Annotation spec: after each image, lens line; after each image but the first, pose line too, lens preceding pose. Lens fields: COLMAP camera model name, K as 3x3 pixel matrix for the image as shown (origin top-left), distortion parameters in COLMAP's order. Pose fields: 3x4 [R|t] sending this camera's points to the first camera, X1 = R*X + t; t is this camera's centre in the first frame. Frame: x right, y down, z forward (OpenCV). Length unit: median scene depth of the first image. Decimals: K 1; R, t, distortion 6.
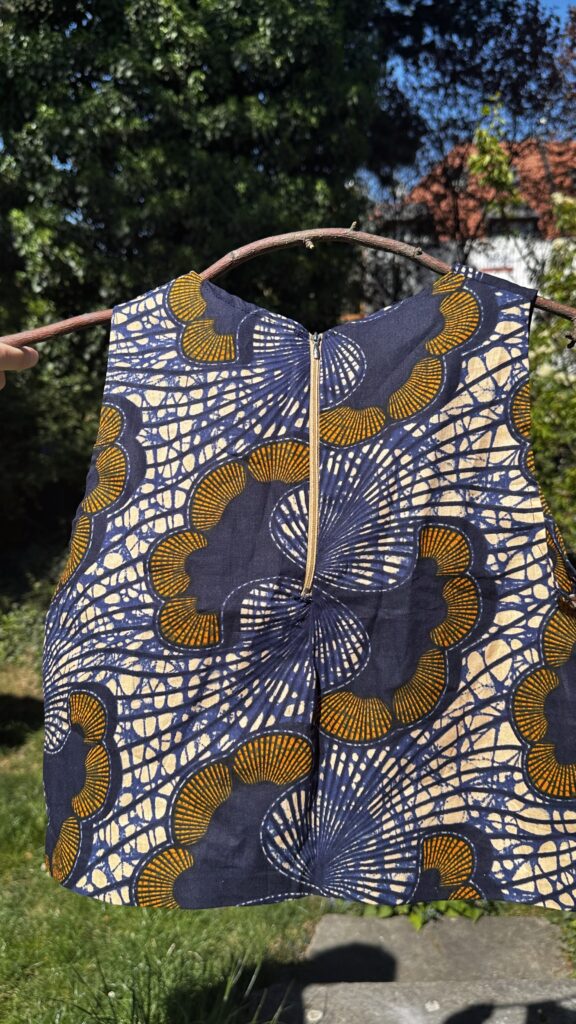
lens RADIAL K [[808.8, 0, 283.2], [0, 808.8, 502.9], [0, 0, 1]] dist [-0.000078, -0.017806]
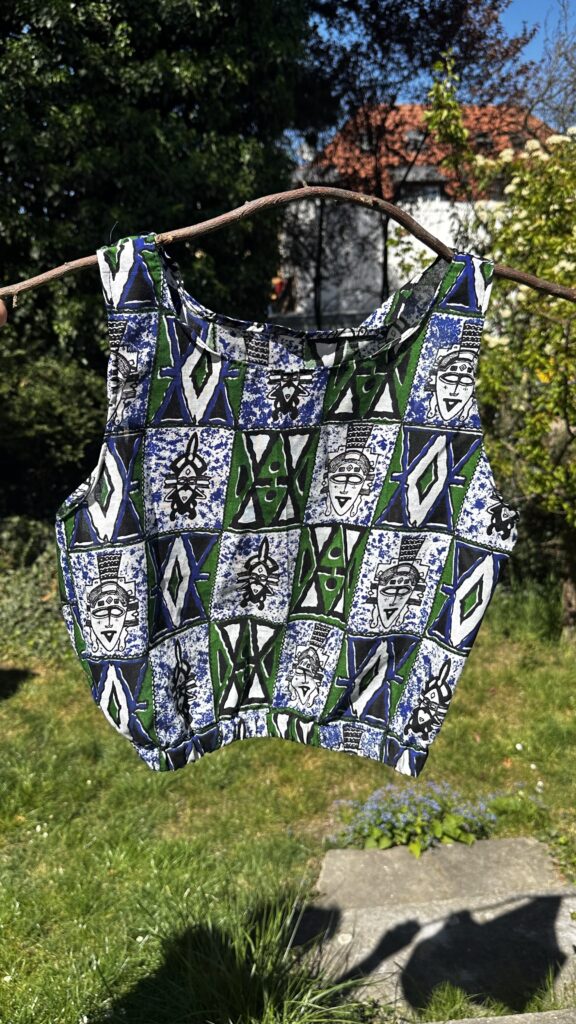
lens RADIAL K [[808.8, 0, 283.7], [0, 808.8, 500.8], [0, 0, 1]] dist [-0.000078, -0.017806]
pose [[0.994149, -0.034598, 0.102326, -0.048108], [0.030761, 0.998772, 0.038841, 0.010028], [-0.103545, -0.035466, 0.993992, -0.004233]]
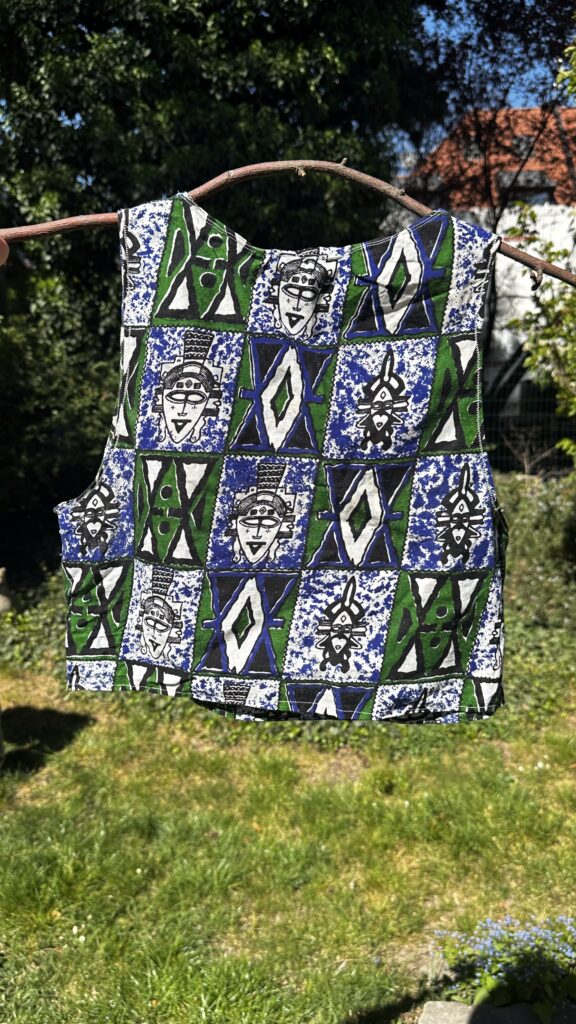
lens RADIAL K [[808.8, 0, 281.7], [0, 808.8, 509.7], [0, 0, 1]] dist [-0.000078, -0.017806]
pose [[0.999819, -0.012727, -0.014110, -0.039311], [0.013170, 0.999408, 0.031797, -0.005128], [0.013697, -0.031977, 0.999395, 0.108627]]
